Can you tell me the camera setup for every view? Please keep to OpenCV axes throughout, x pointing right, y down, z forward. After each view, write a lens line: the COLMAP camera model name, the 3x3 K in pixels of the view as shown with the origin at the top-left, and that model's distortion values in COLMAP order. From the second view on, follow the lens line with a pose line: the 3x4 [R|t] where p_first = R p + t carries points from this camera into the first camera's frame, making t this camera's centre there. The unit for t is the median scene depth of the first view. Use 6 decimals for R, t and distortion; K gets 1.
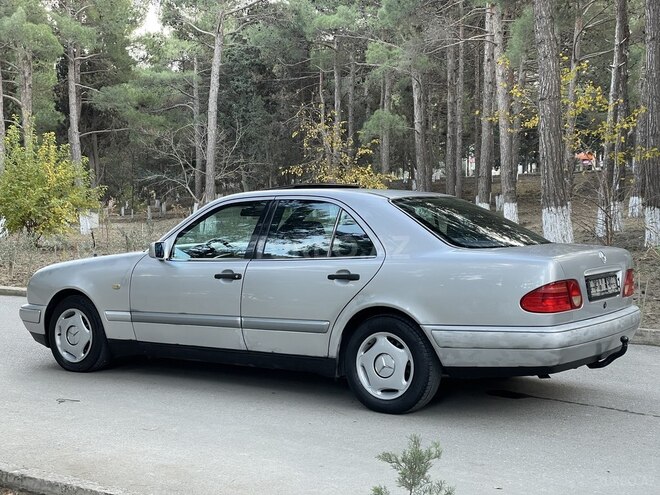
lens RADIAL K [[988.2, 0, 329.2], [0, 988.2, 247.2], [0, 0, 1]] dist [0.150858, 0.000000]
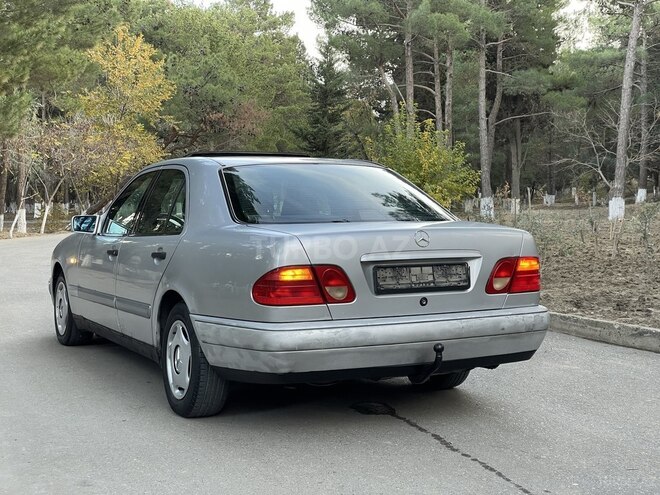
lens RADIAL K [[988.2, 0, 330.2], [0, 988.2, 249.0], [0, 0, 1]] dist [0.150858, 0.000000]
pose [[0.885072, 0.028210, -0.464599, 0.077366], [-0.021734, 0.999578, 0.019290, 0.000682], [0.464947, -0.006976, 0.885311, 0.041384]]
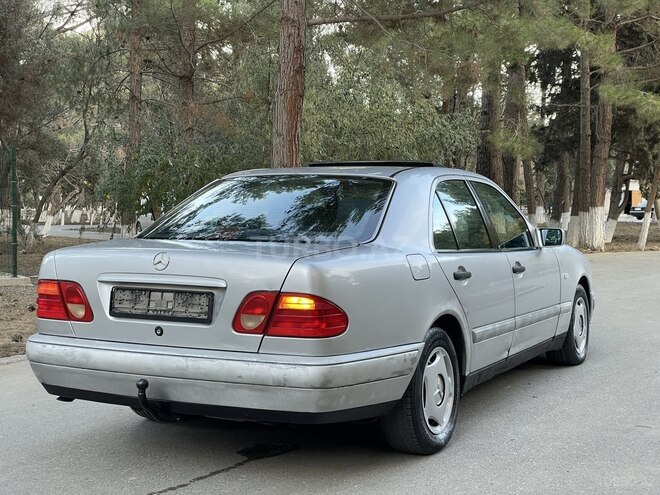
lens RADIAL K [[988.2, 0, 330.4], [0, 988.2, 242.4], [0, 0, 1]] dist [0.150858, 0.000000]
pose [[0.137701, 0.024777, -0.990164, 0.132599], [-0.062637, 0.997904, 0.016260, -0.002885], [0.988491, 0.059782, 0.138964, 0.140459]]
